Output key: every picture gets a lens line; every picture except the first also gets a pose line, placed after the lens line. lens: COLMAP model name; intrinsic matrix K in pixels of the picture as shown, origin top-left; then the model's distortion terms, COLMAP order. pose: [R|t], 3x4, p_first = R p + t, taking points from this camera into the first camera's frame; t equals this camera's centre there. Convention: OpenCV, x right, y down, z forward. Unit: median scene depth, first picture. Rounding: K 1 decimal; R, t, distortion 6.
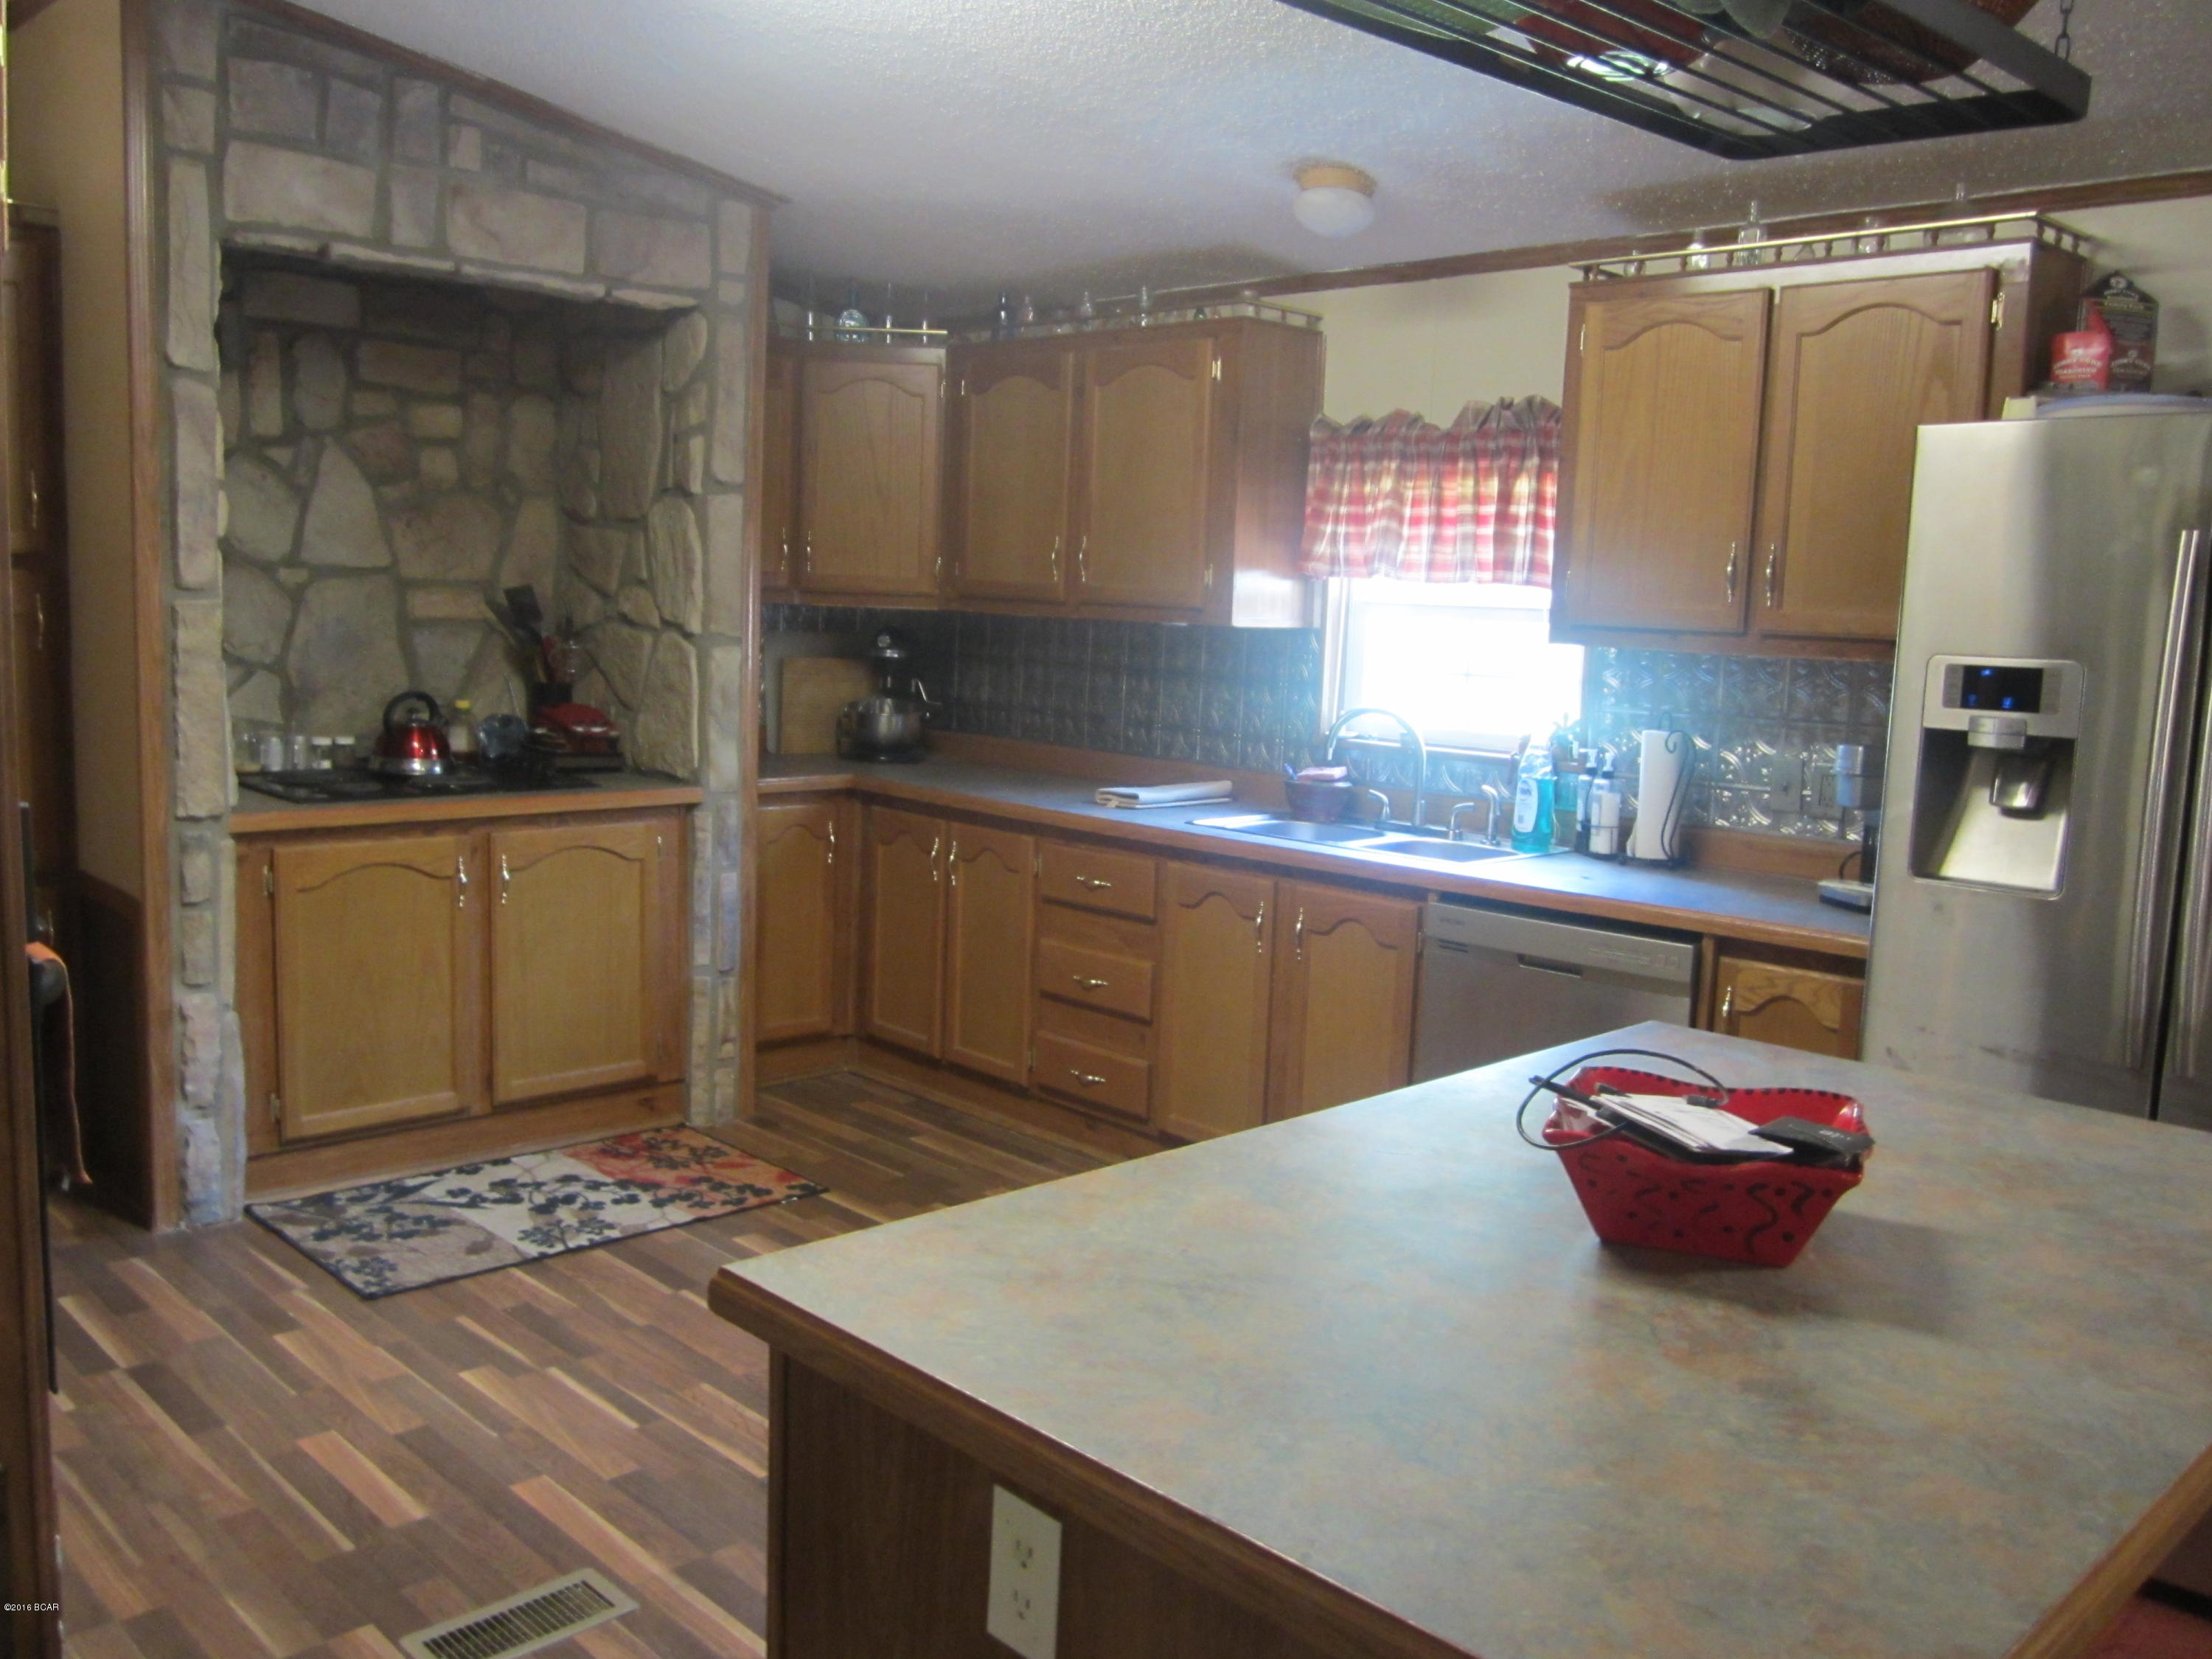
lens RADIAL K [[1867.8, 0, 1106.0], [0, 1867.8, 829.5], [0, 0, 1]] dist [-0.005089, -0.001605]
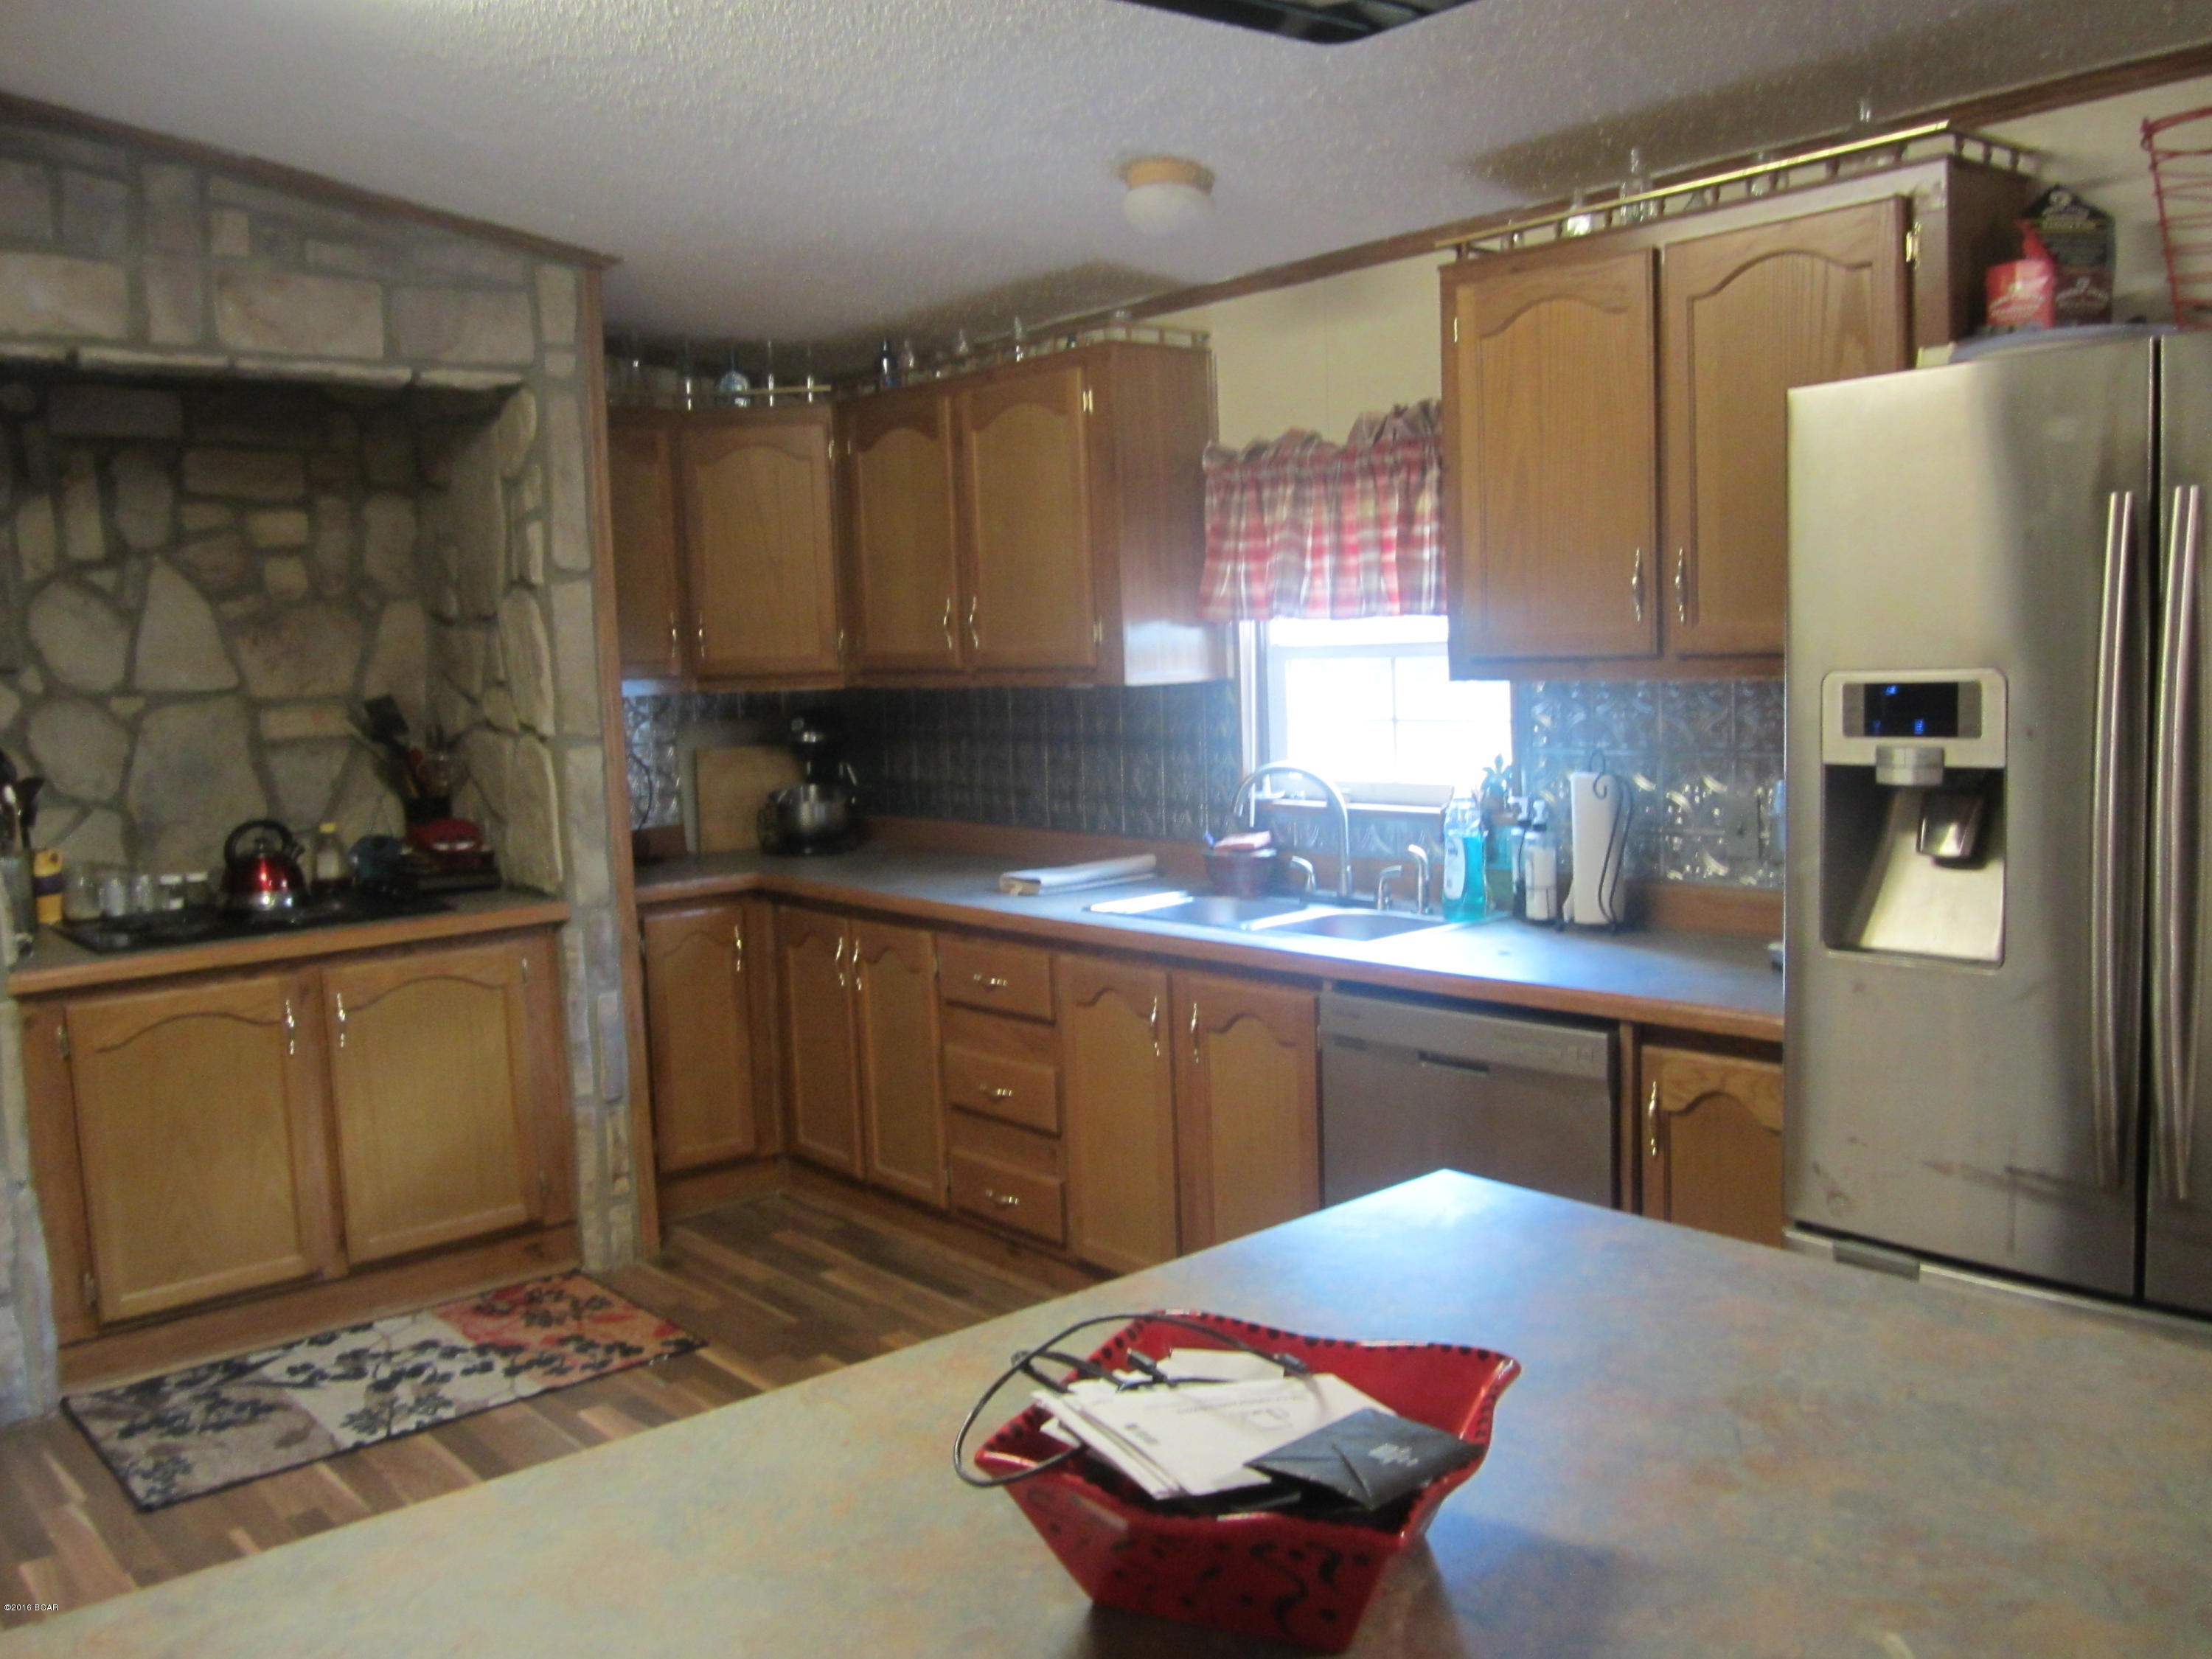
lens RADIAL K [[1860.6, 0, 1096.0], [0, 1860.6, 838.2], [0, 0, 1]] dist [-0.011333, -0.000383]
pose [[0.994558, -0.067529, -0.079334, 0.125754], [0.065753, 0.997528, -0.024786, -0.015595], [0.080812, 0.019435, 0.996540, 0.120424]]
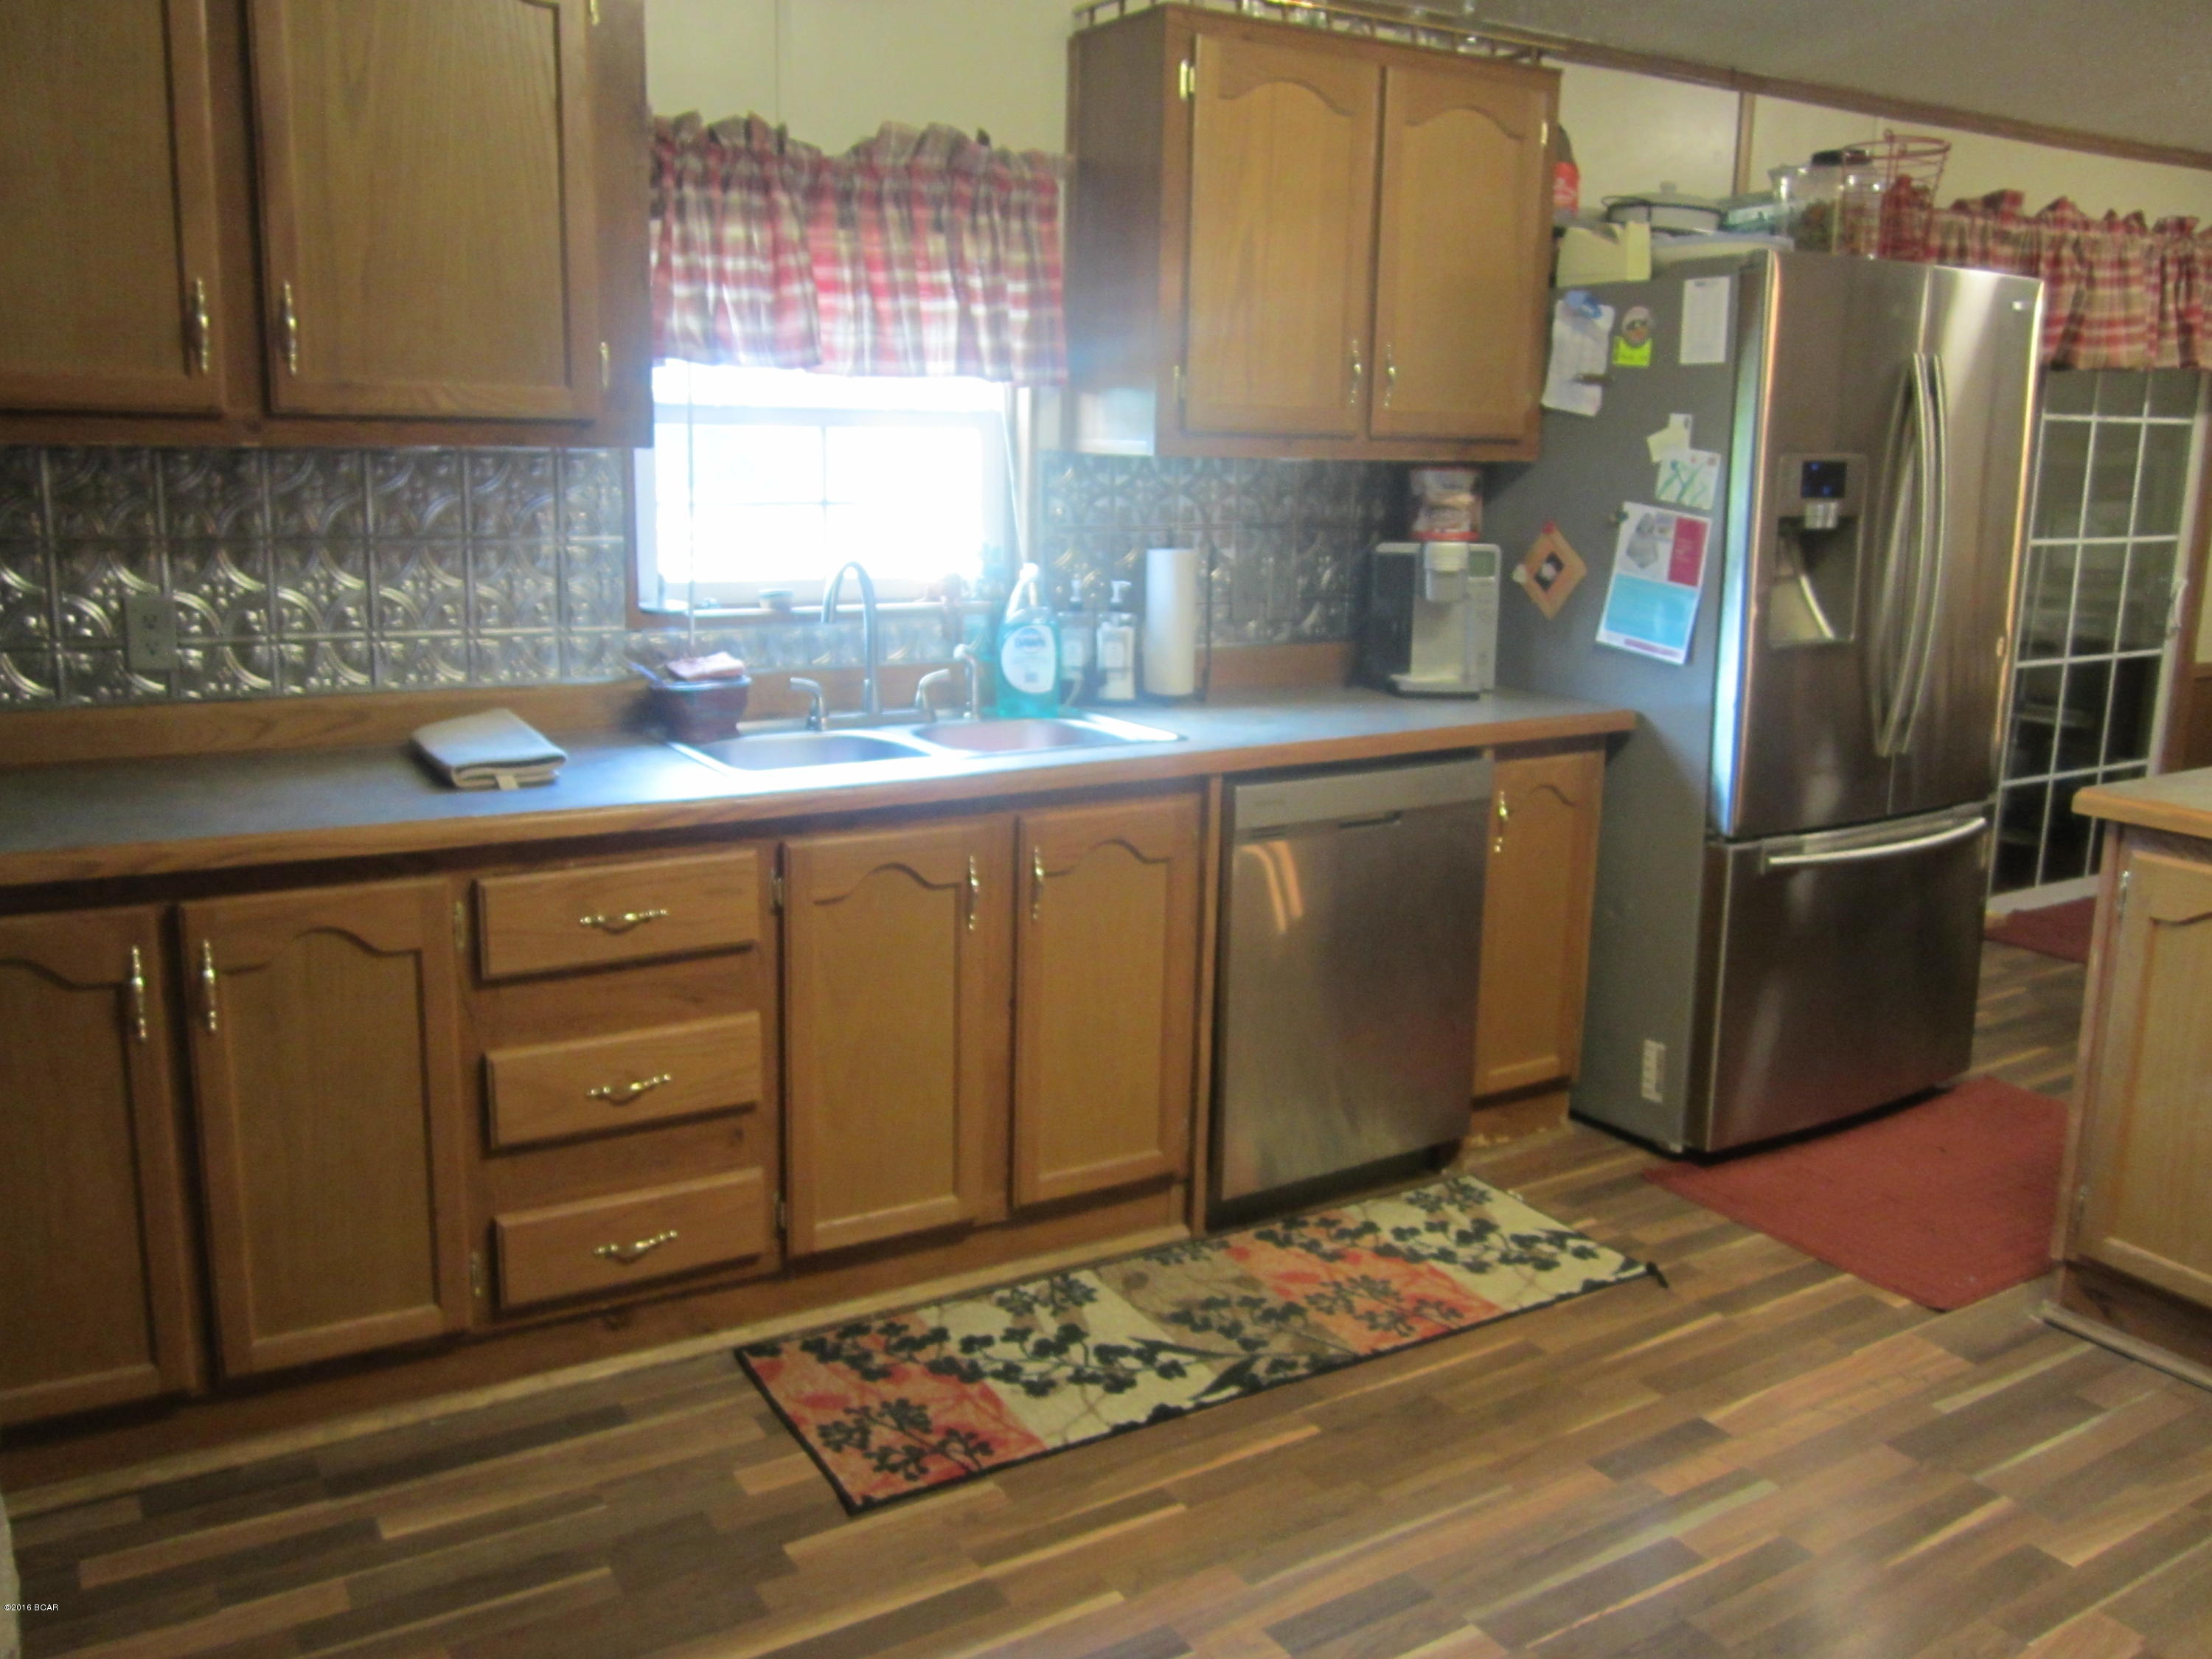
lens RADIAL K [[1818.2, 0, 1106.0], [0, 1818.2, 829.5], [0, 0, 1]] dist [-0.052043, 0.000203]
pose [[0.221814, -0.236325, 0.946017, -0.513185], [0.114636, 0.969778, 0.215382, -0.104236], [-0.968327, 0.060672, 0.242202, 0.766221]]
